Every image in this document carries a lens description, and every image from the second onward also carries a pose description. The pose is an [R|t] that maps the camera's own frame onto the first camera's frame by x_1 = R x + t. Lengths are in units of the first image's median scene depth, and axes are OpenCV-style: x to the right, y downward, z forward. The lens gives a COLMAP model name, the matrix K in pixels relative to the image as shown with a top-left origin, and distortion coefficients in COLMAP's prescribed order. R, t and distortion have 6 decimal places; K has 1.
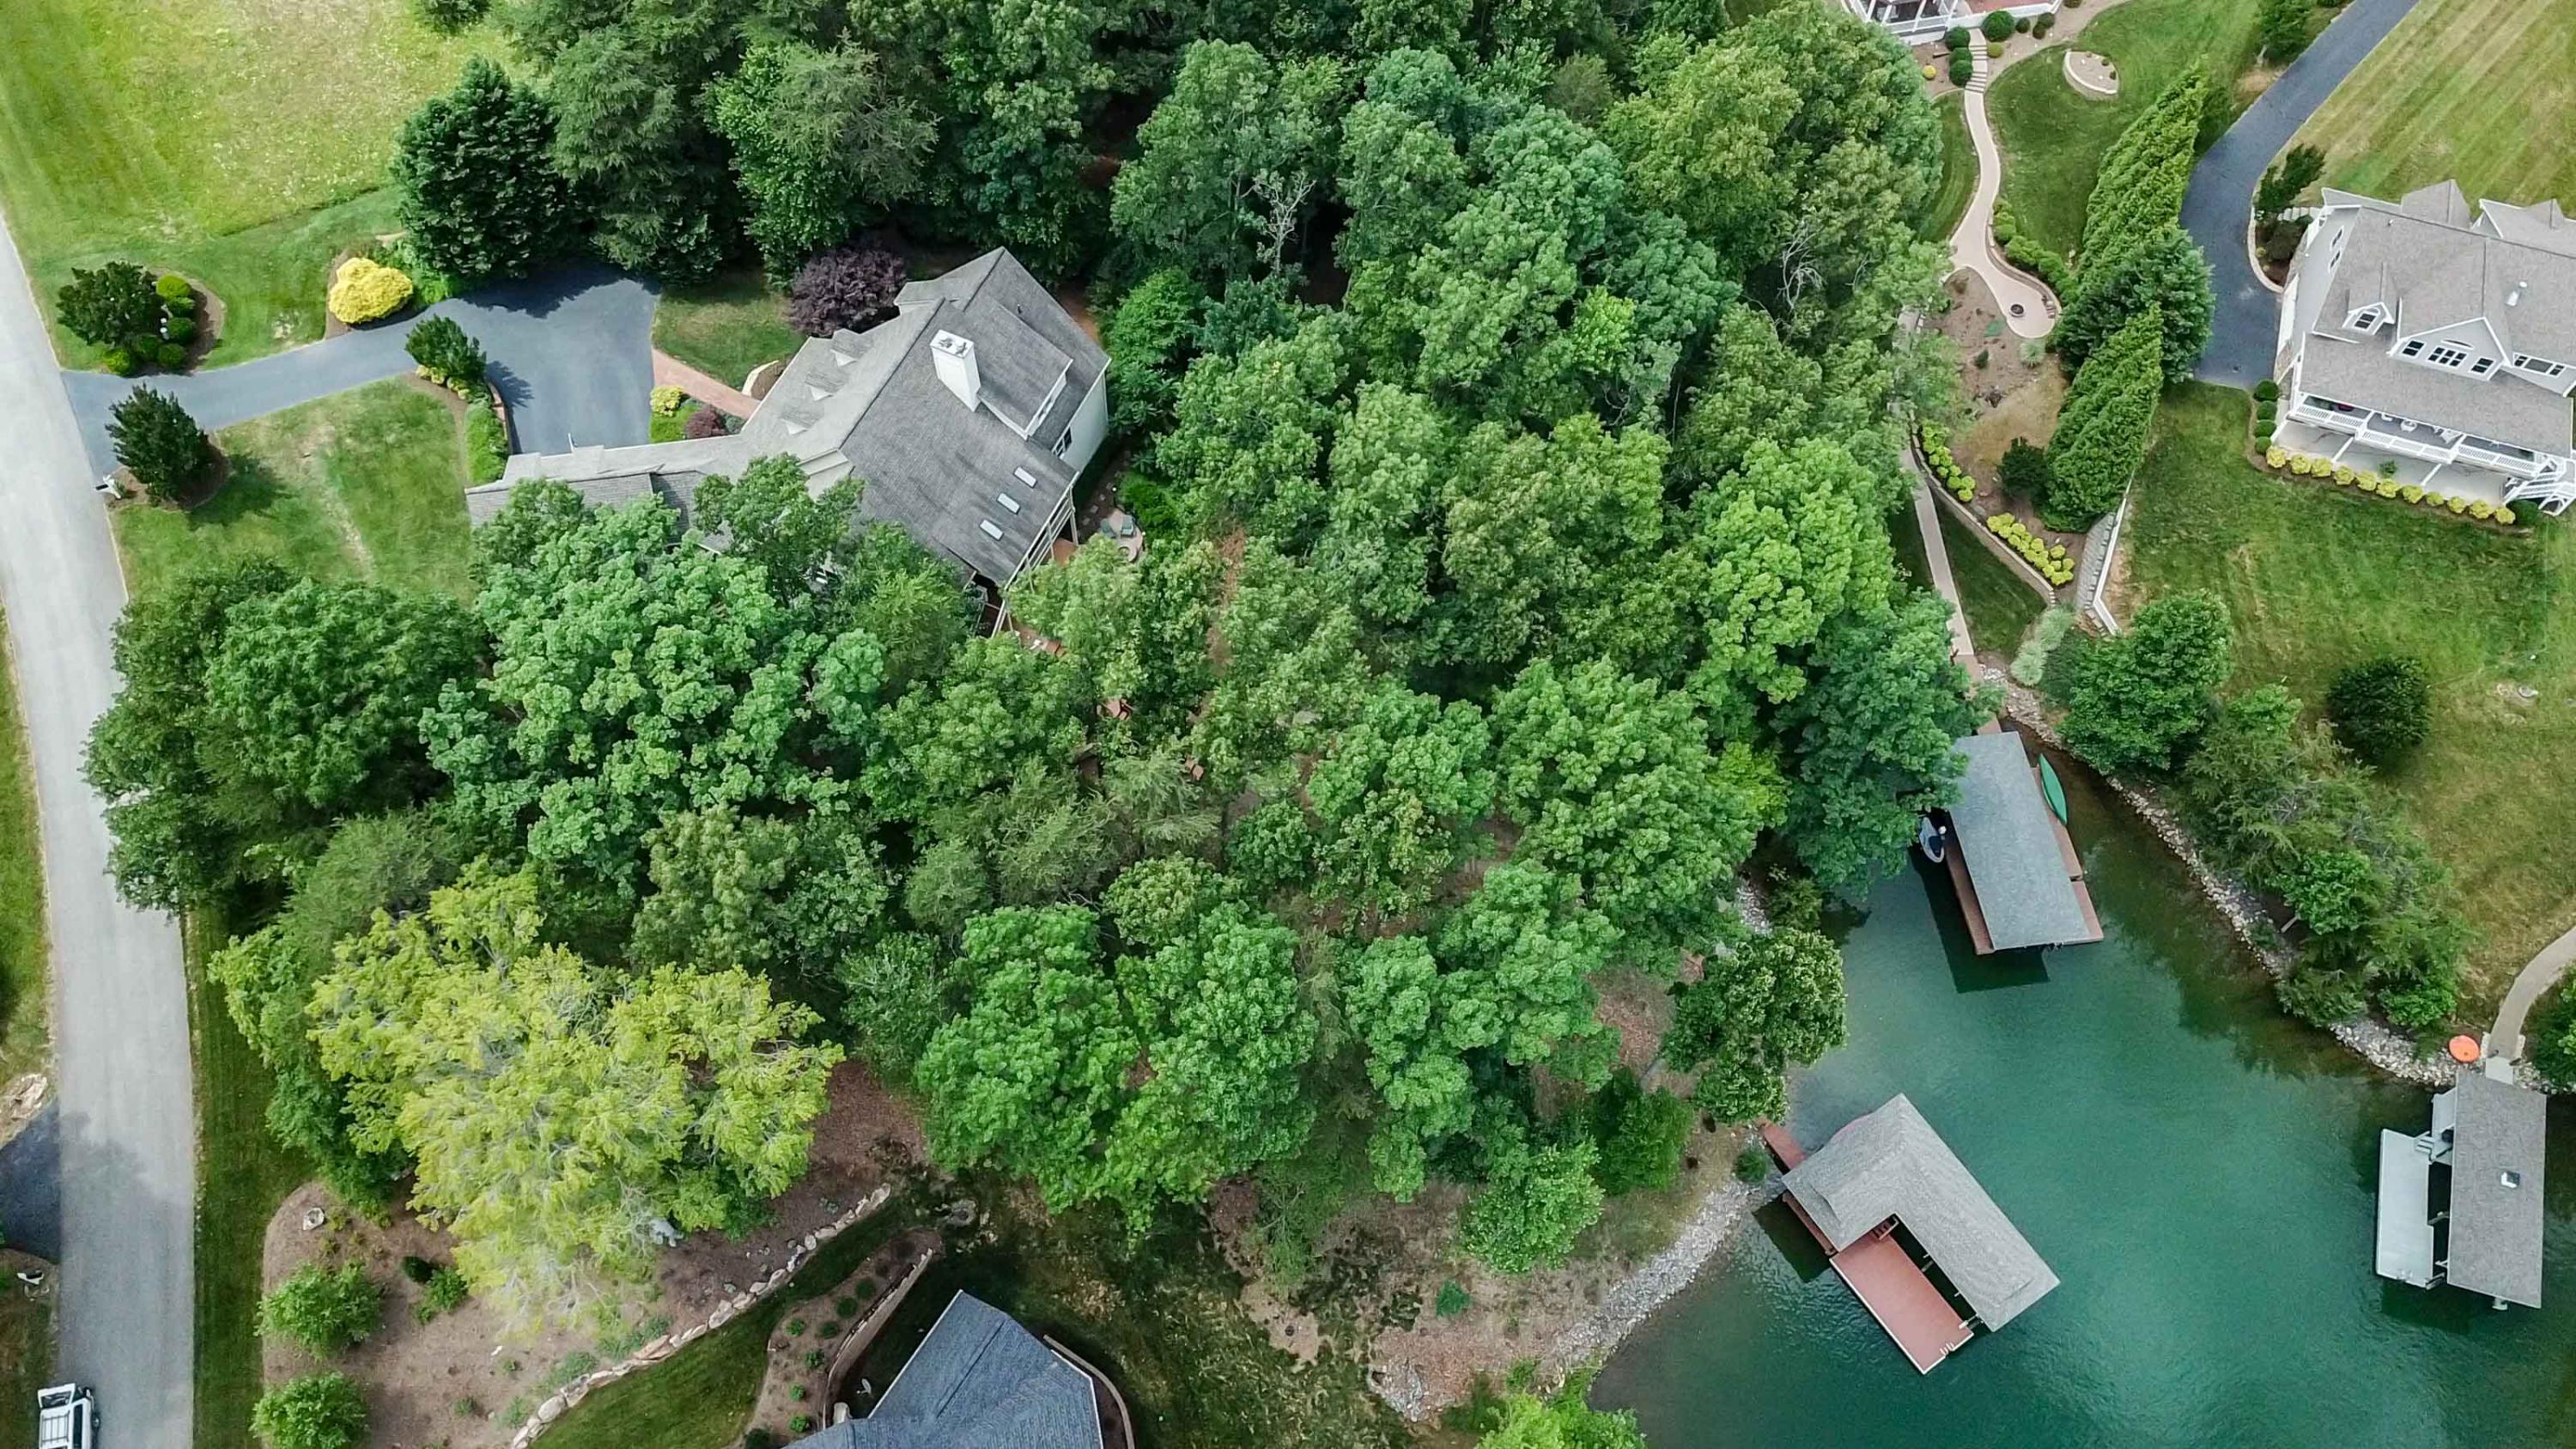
lens RADIAL K [[1998.0, 0, 1288.0], [0, 1998.0, 724.5], [0, 0, 1]] dist [-0.002866, 0.009046]
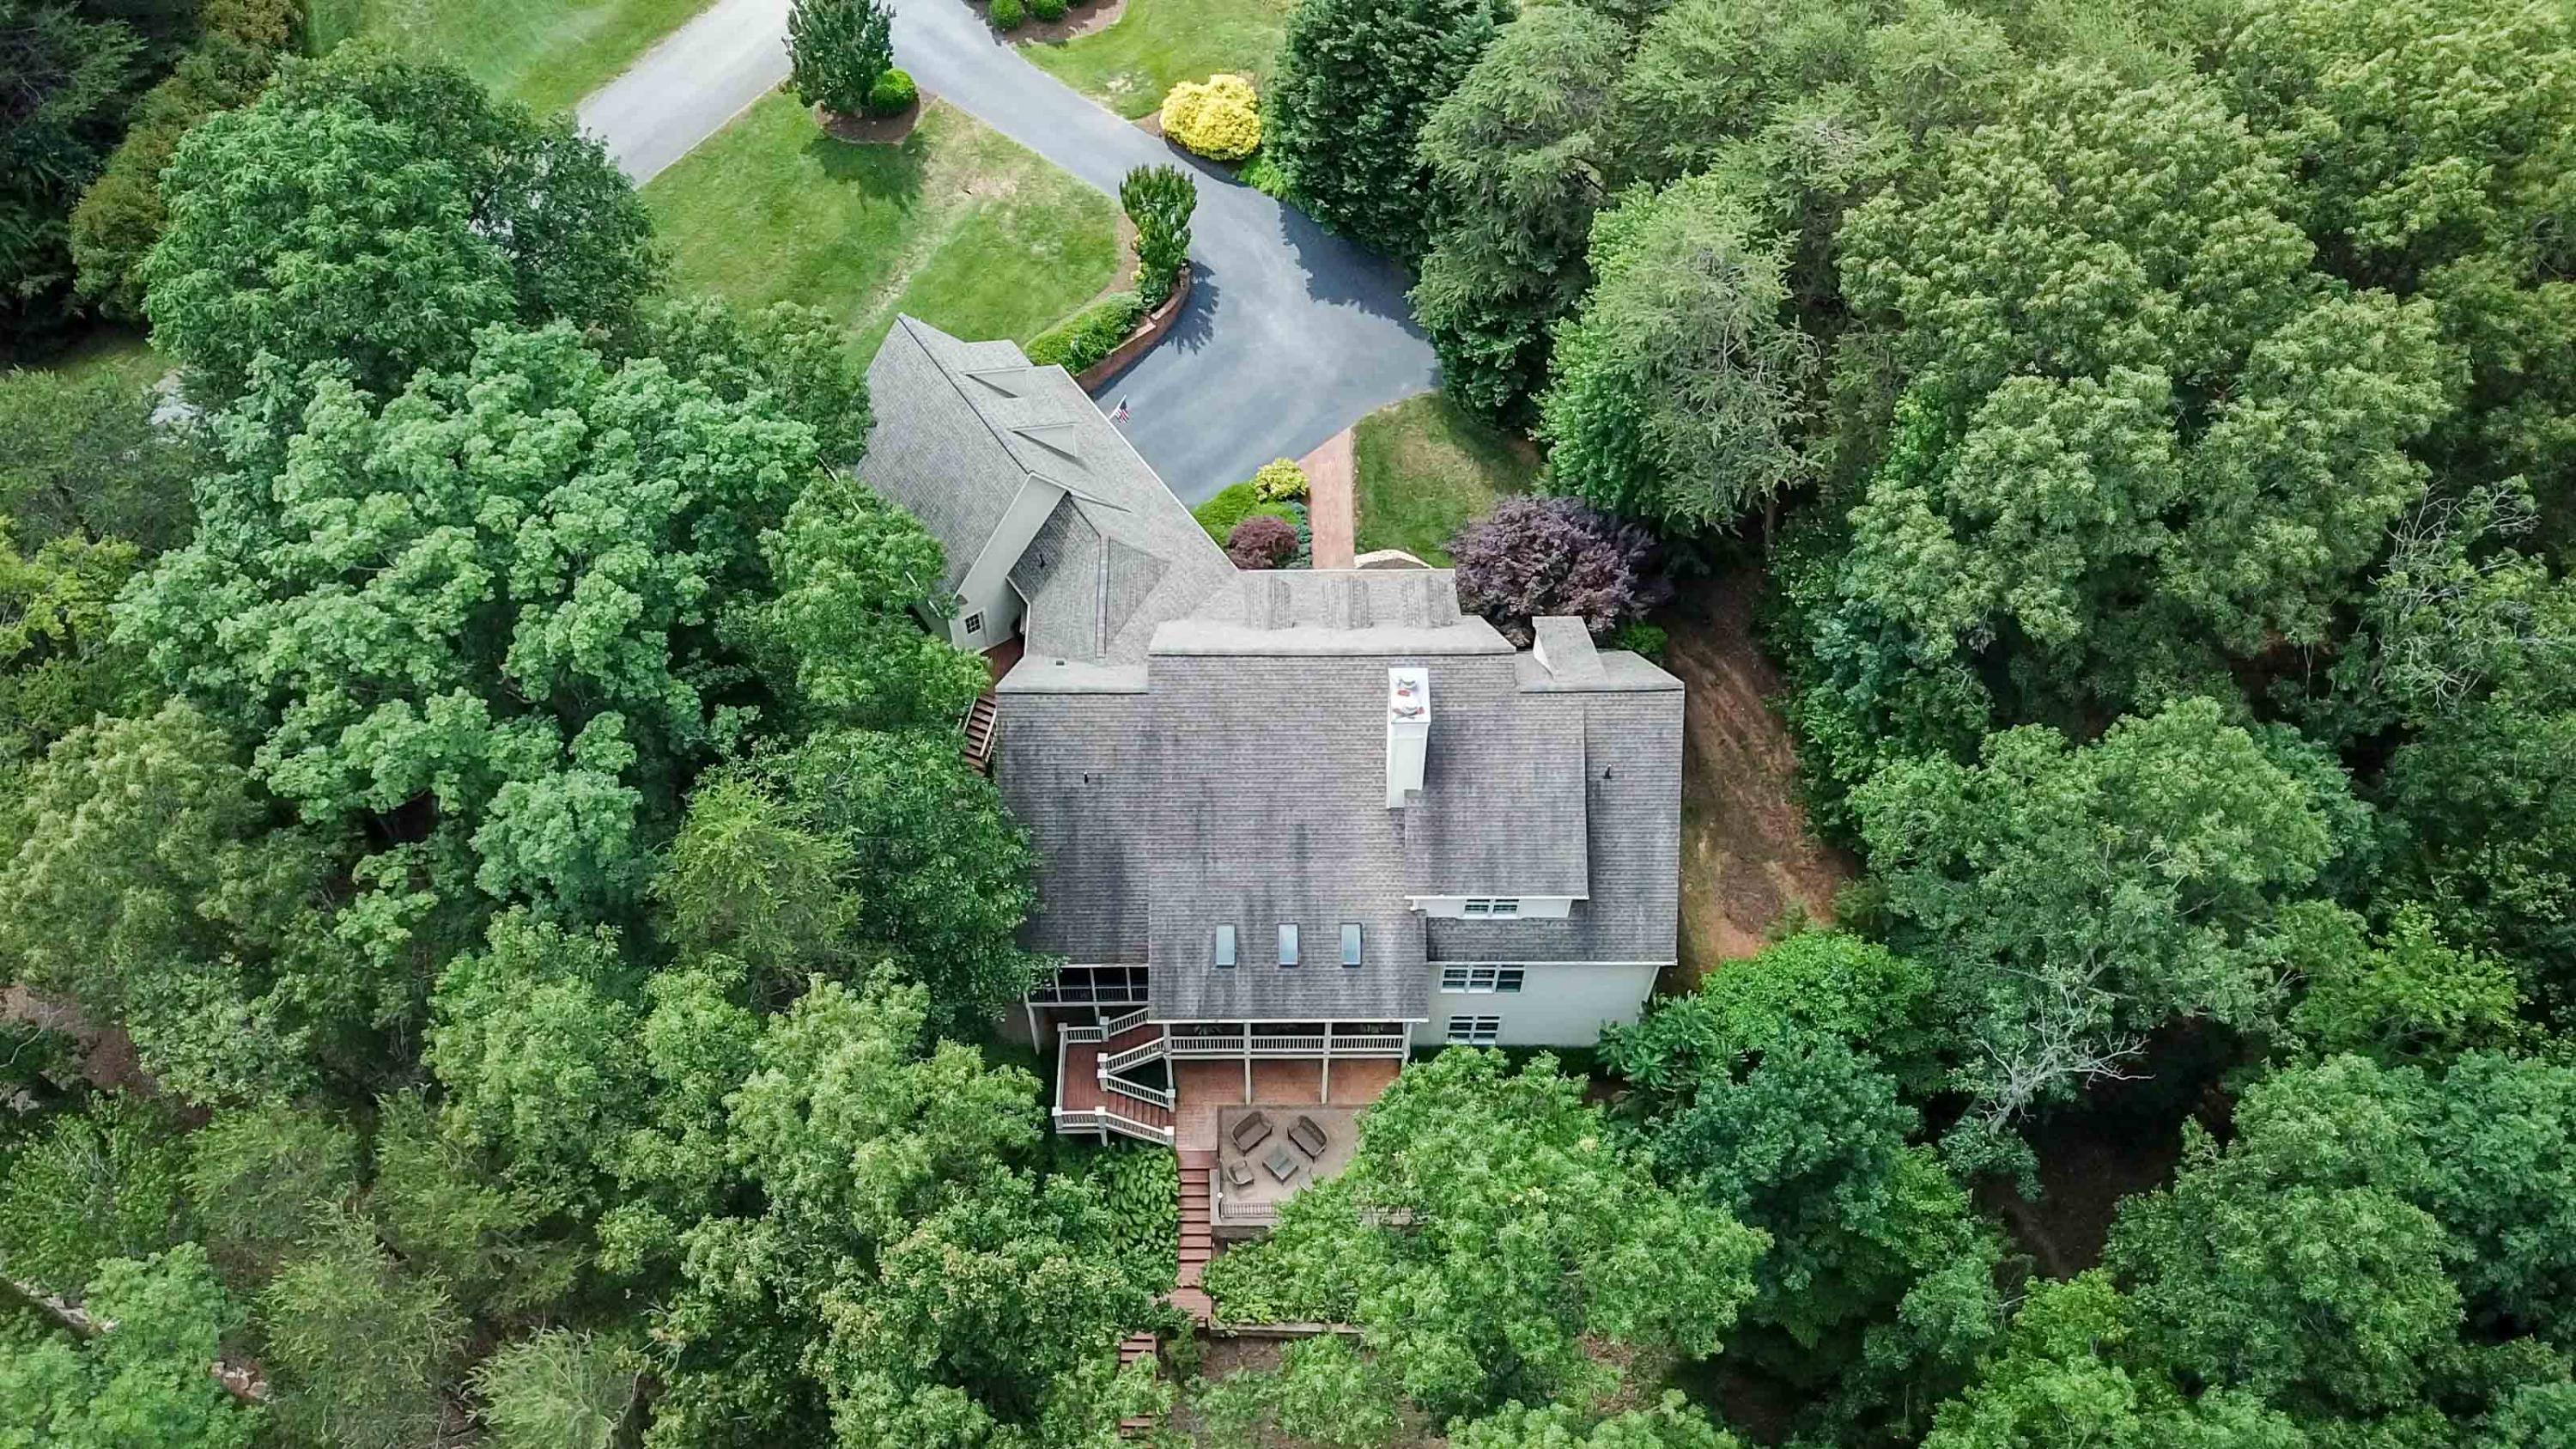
lens RADIAL K [[2028.8, 0, 1255.8], [0, 2028.8, 715.6], [0, 0, 1]] dist [0.069180, -0.151863]
pose [[0.417064, 0.721497, -0.552721, 0.121280], [-0.789843, 0.588598, 0.172340, -0.234588], [0.449673, 0.364685, 0.815352, 0.488221]]
